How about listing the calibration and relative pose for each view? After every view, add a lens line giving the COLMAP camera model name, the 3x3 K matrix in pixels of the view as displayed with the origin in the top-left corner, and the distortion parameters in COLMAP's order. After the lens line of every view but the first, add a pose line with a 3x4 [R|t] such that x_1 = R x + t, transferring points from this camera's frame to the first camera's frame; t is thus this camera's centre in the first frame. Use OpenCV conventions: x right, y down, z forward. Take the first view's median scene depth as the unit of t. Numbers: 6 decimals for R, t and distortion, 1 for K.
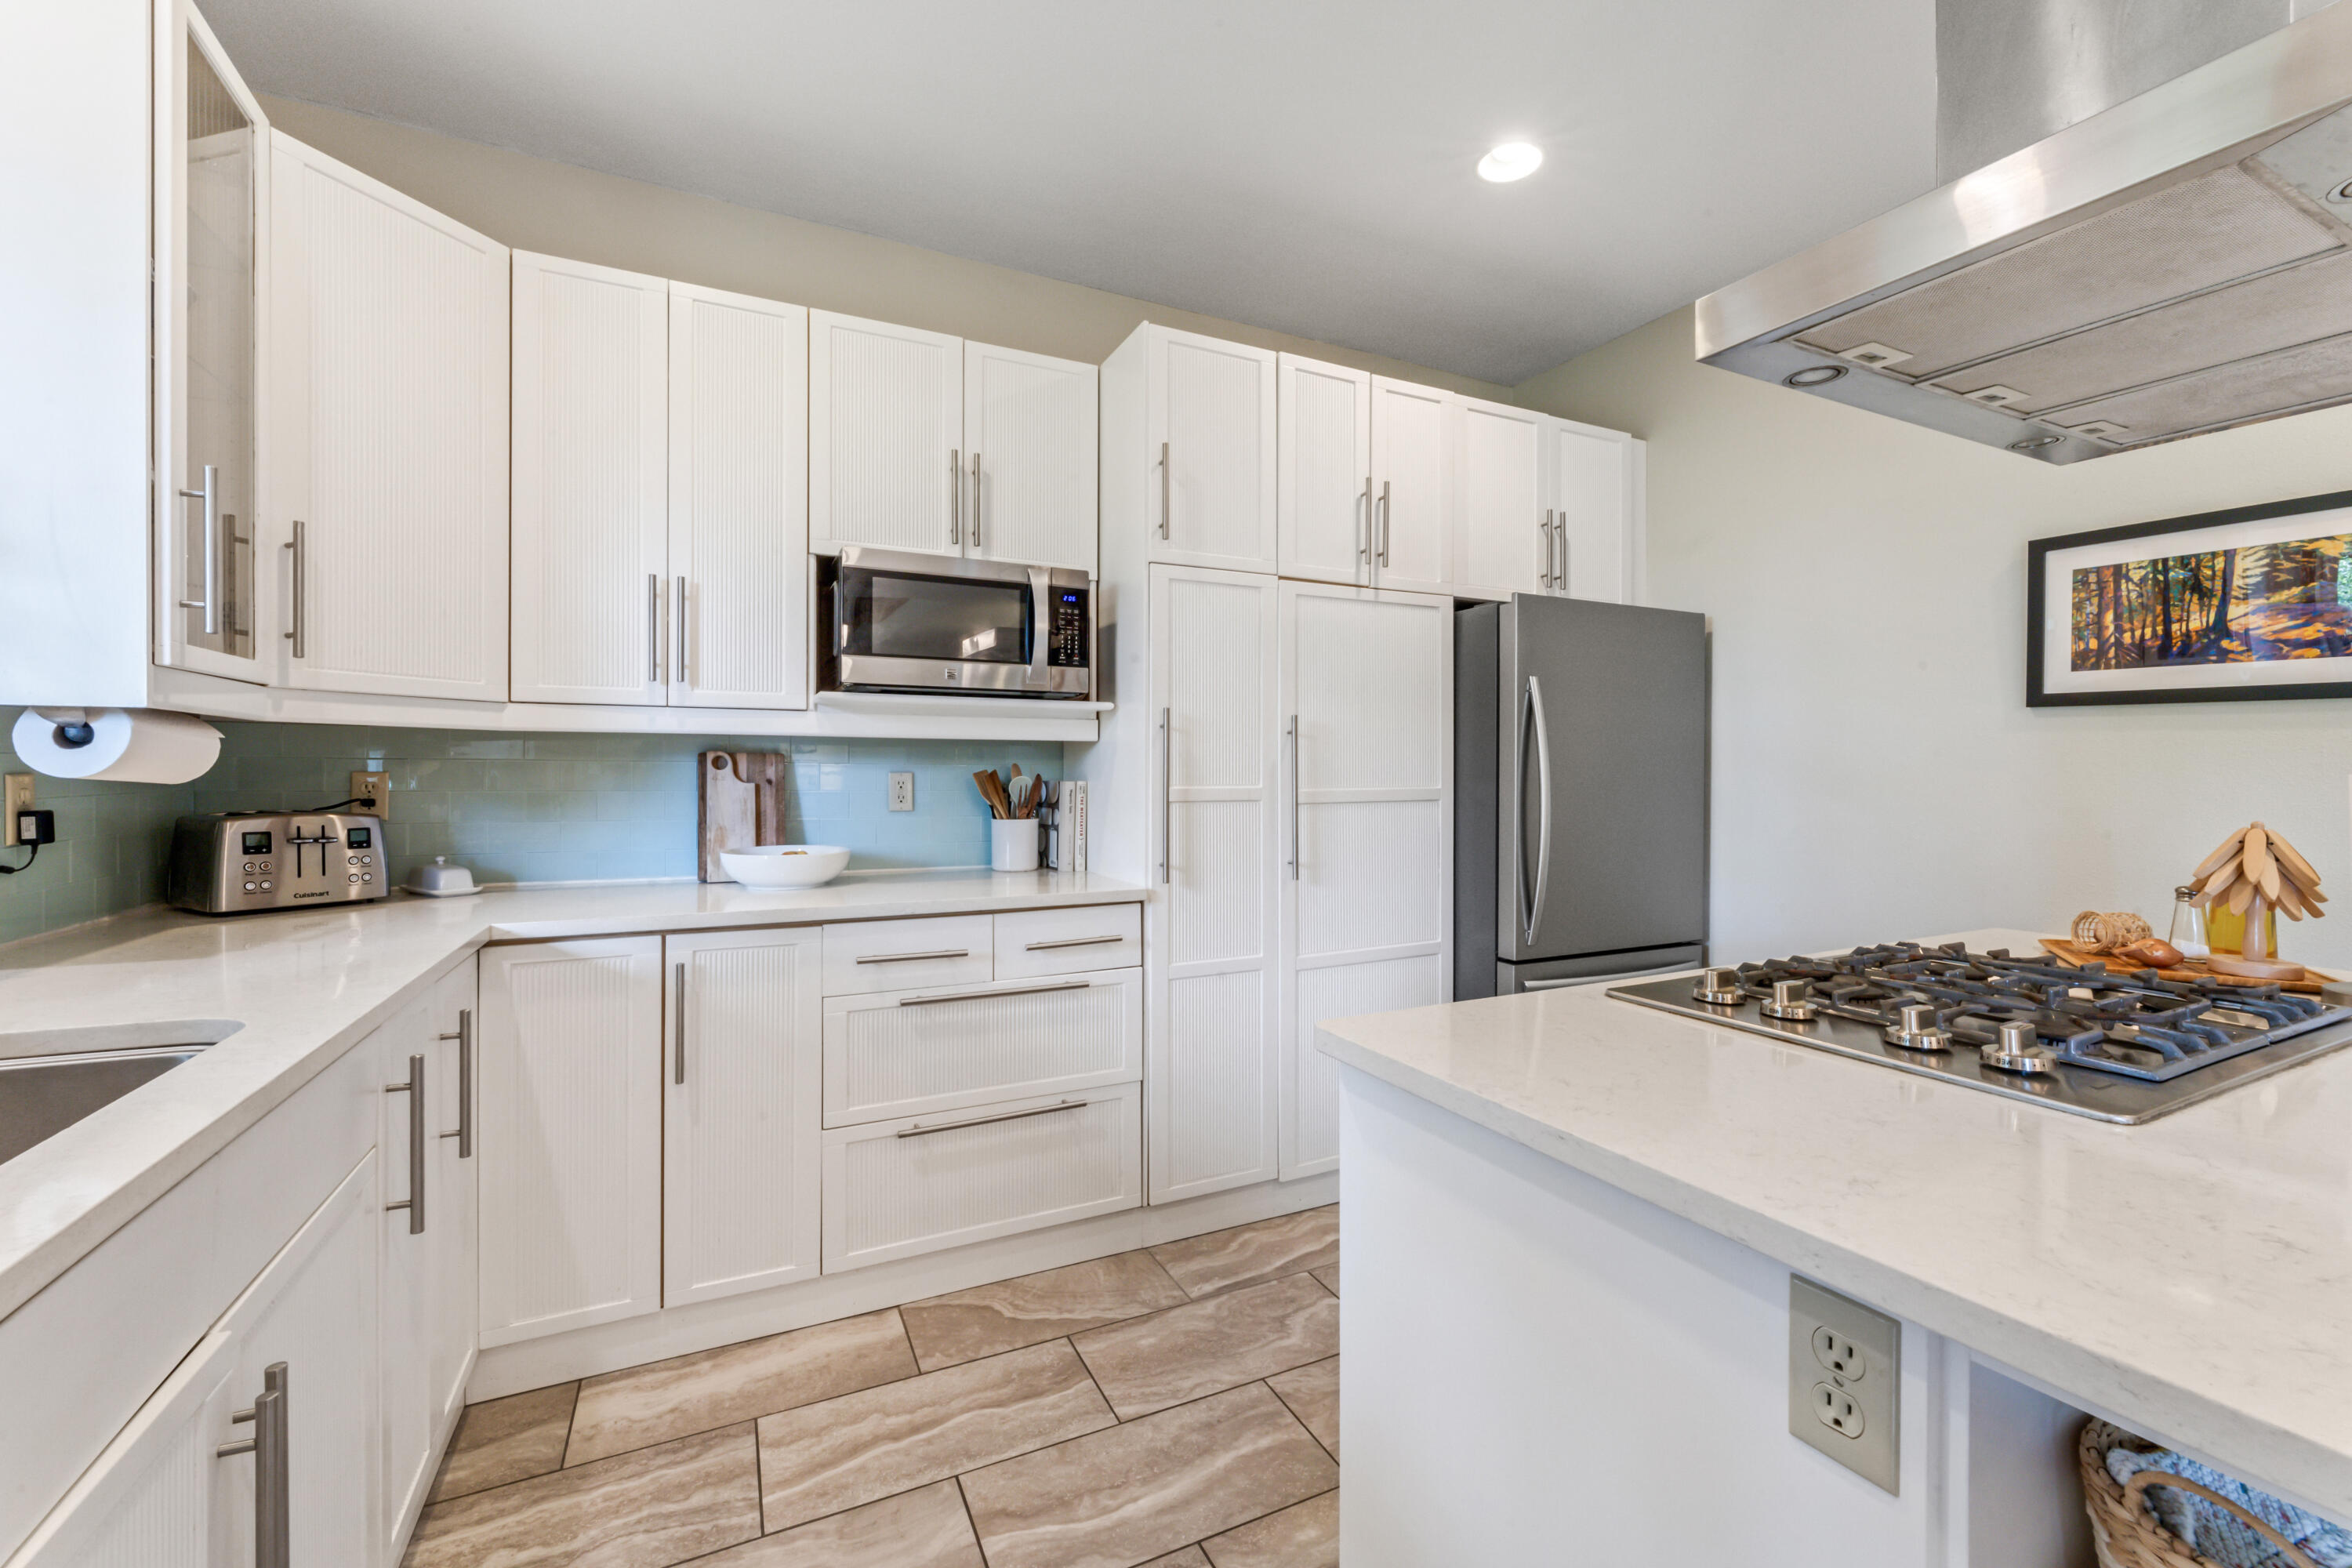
lens RADIAL K [[963.4, 0, 1192.1], [0, 963.4, 774.4], [0, 0, 1]] dist [-0.003161, -0.000049]
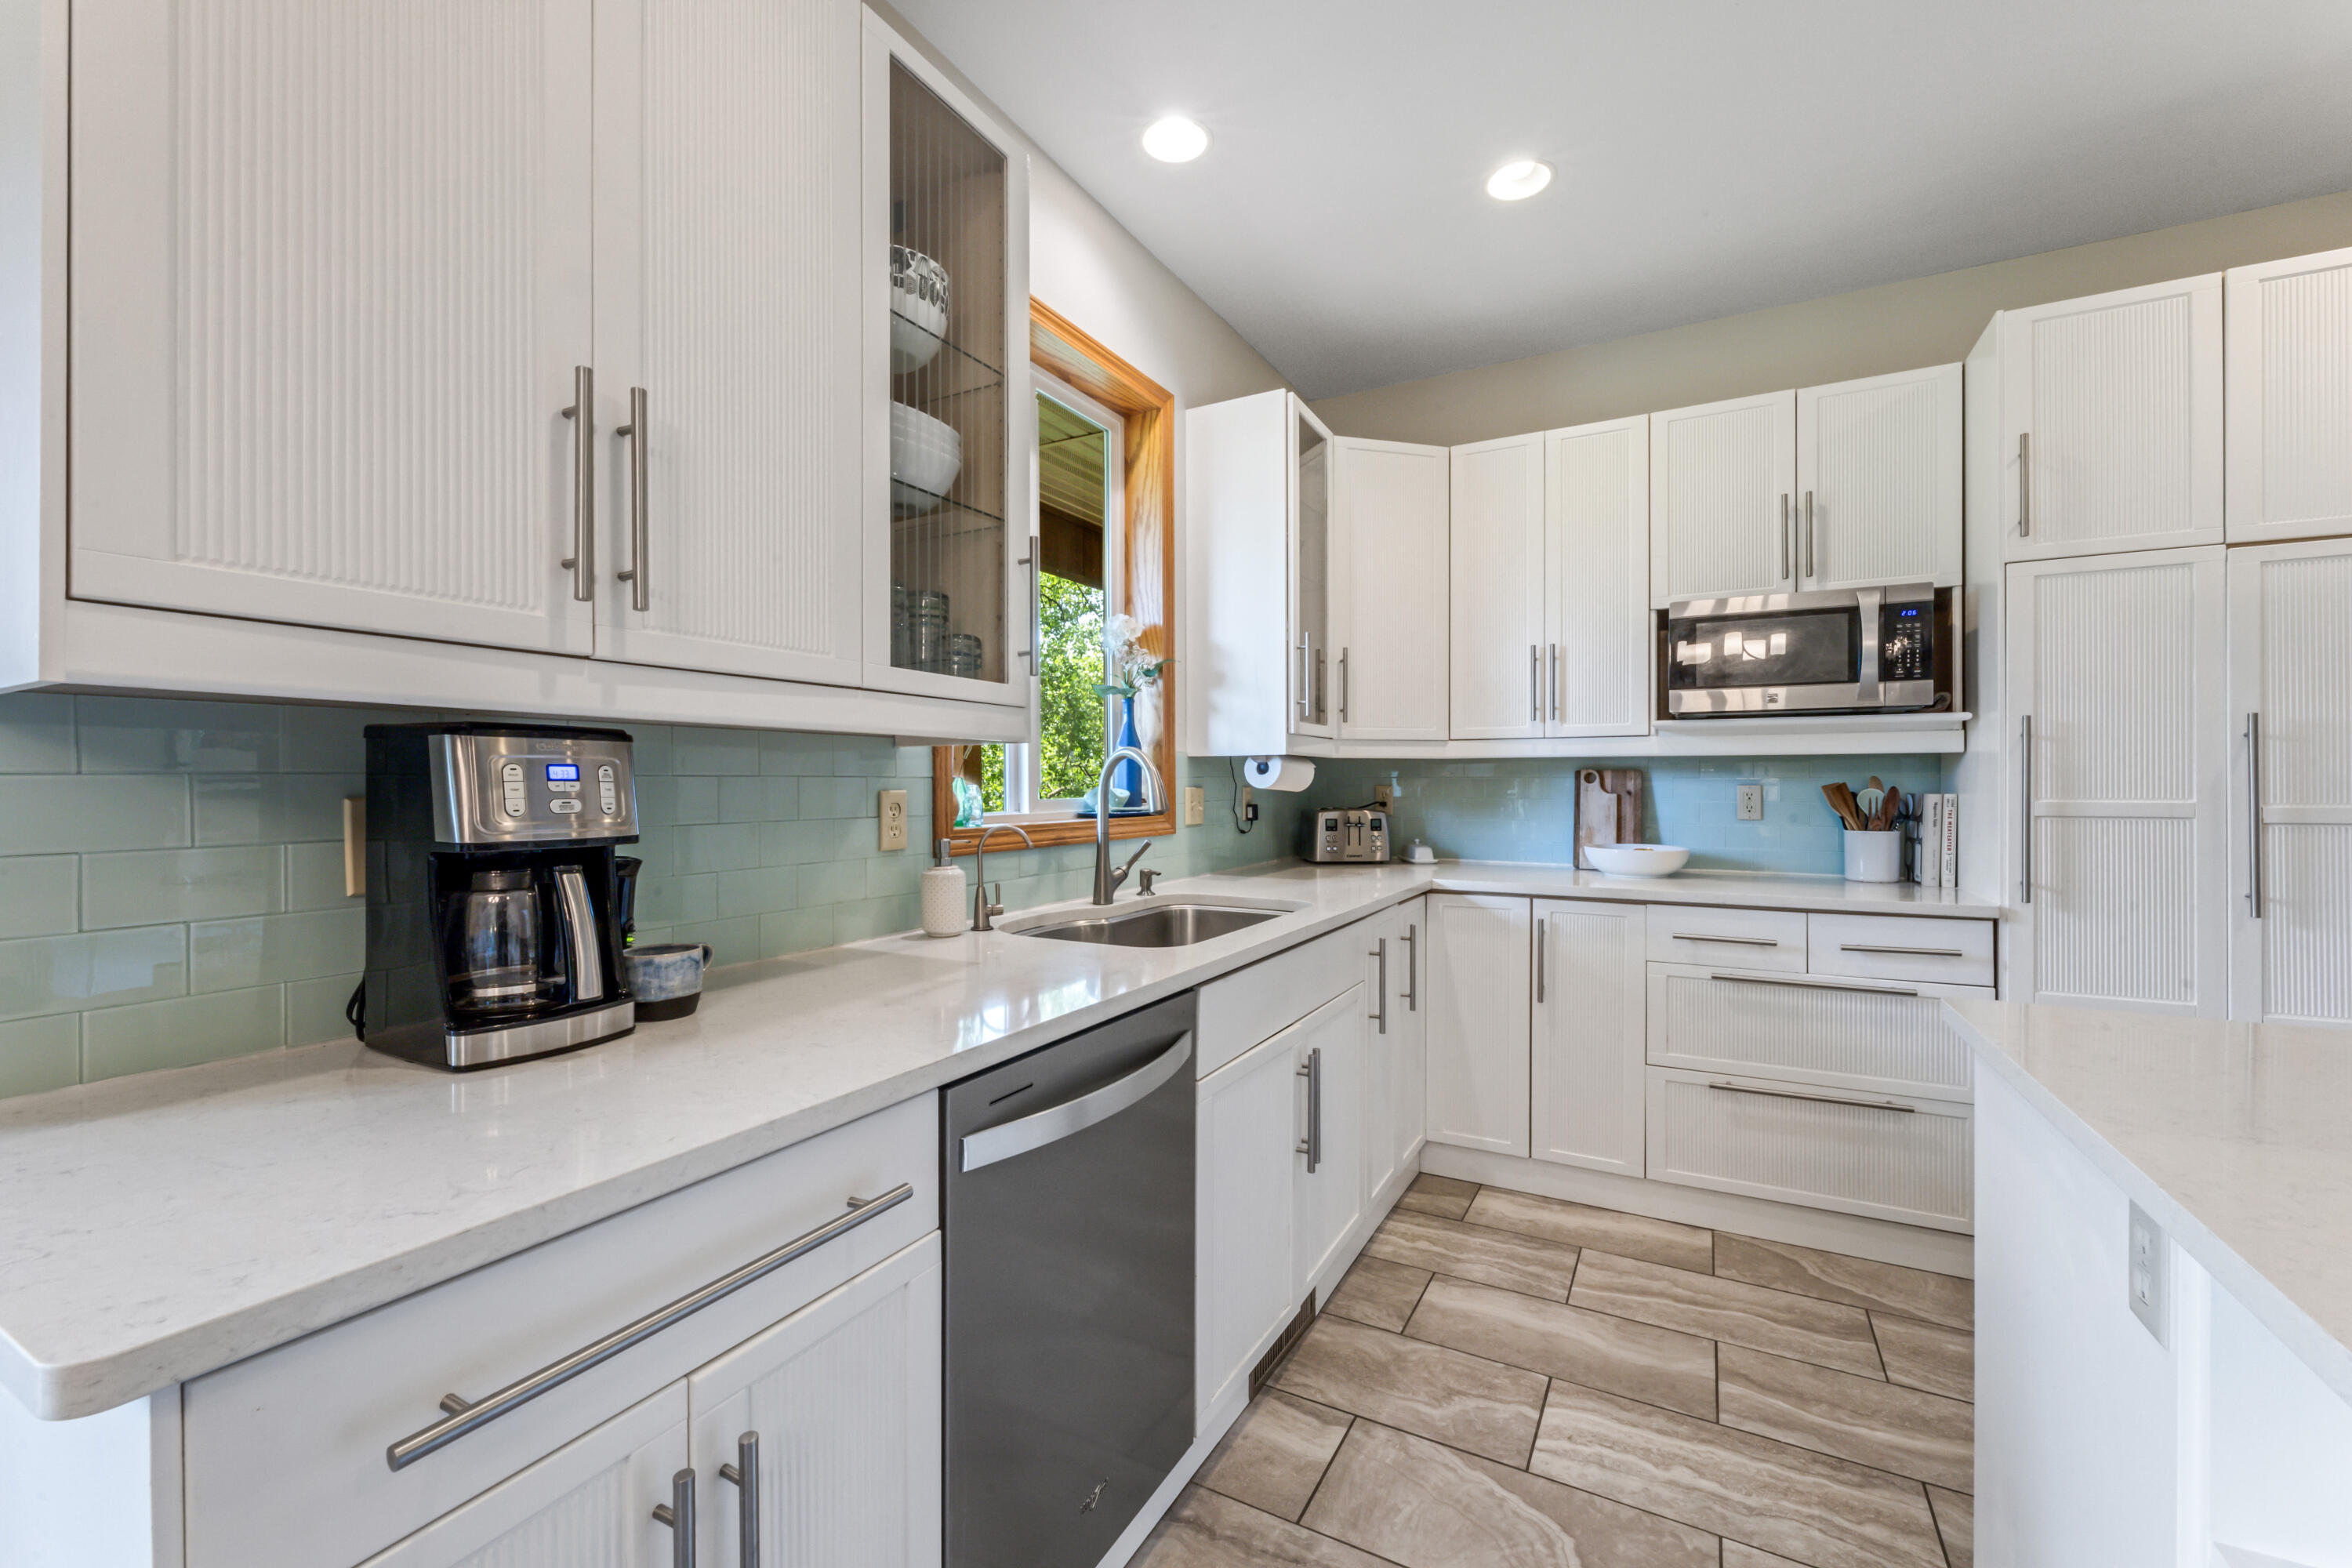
lens RADIAL K [[964.8, 0, 1176.0], [0, 964.8, 784.0], [0, 0, 1]] dist [-0.001499, -0.000106]
pose [[0.570192, -0.003132, -0.821506, 0.303089], [-0.000666, 0.999991, -0.004275, 0.002186], [0.821511, 0.002985, 0.570184, -0.237865]]
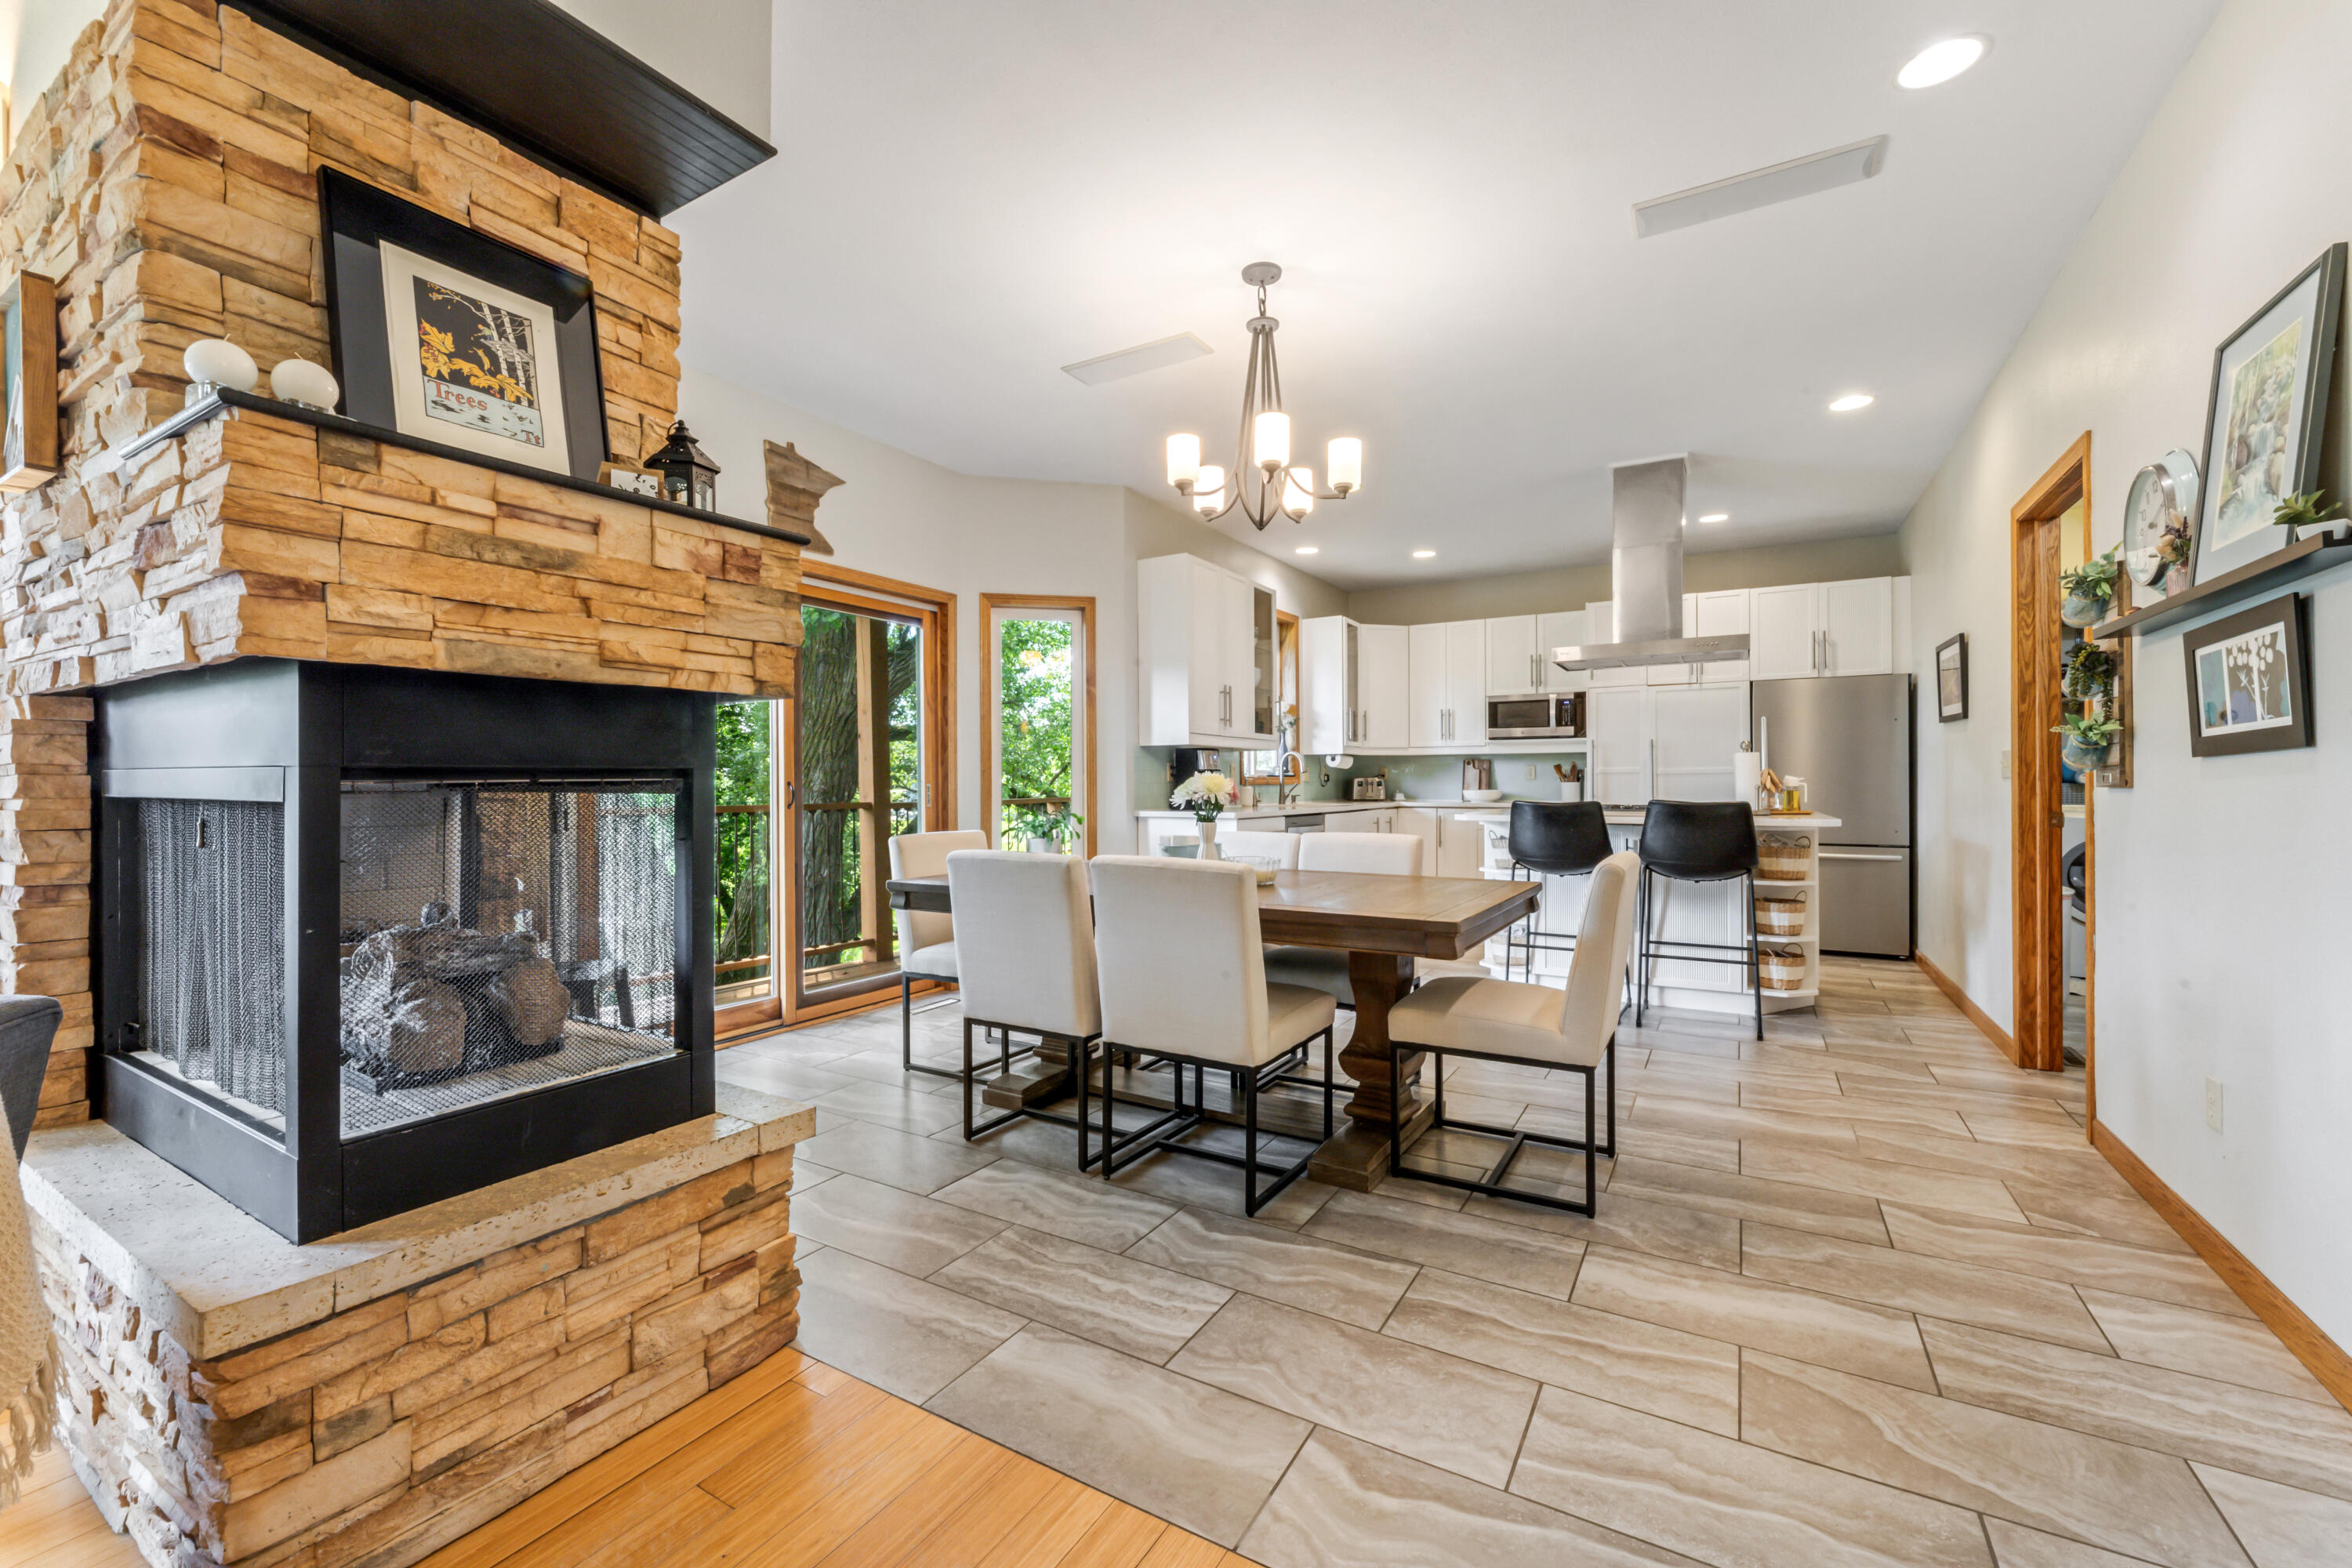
lens RADIAL K [[936.6, 0, 1187.0], [0, 936.6, 781.4], [0, 0, 1]] dist [0.000265, -0.000097]
pose [[0.545208, -0.001999, -0.838299, 1.804442], [0.000872, 0.999998, -0.001817, 0.060263], [0.838301, 0.000260, 0.545208, -1.649812]]
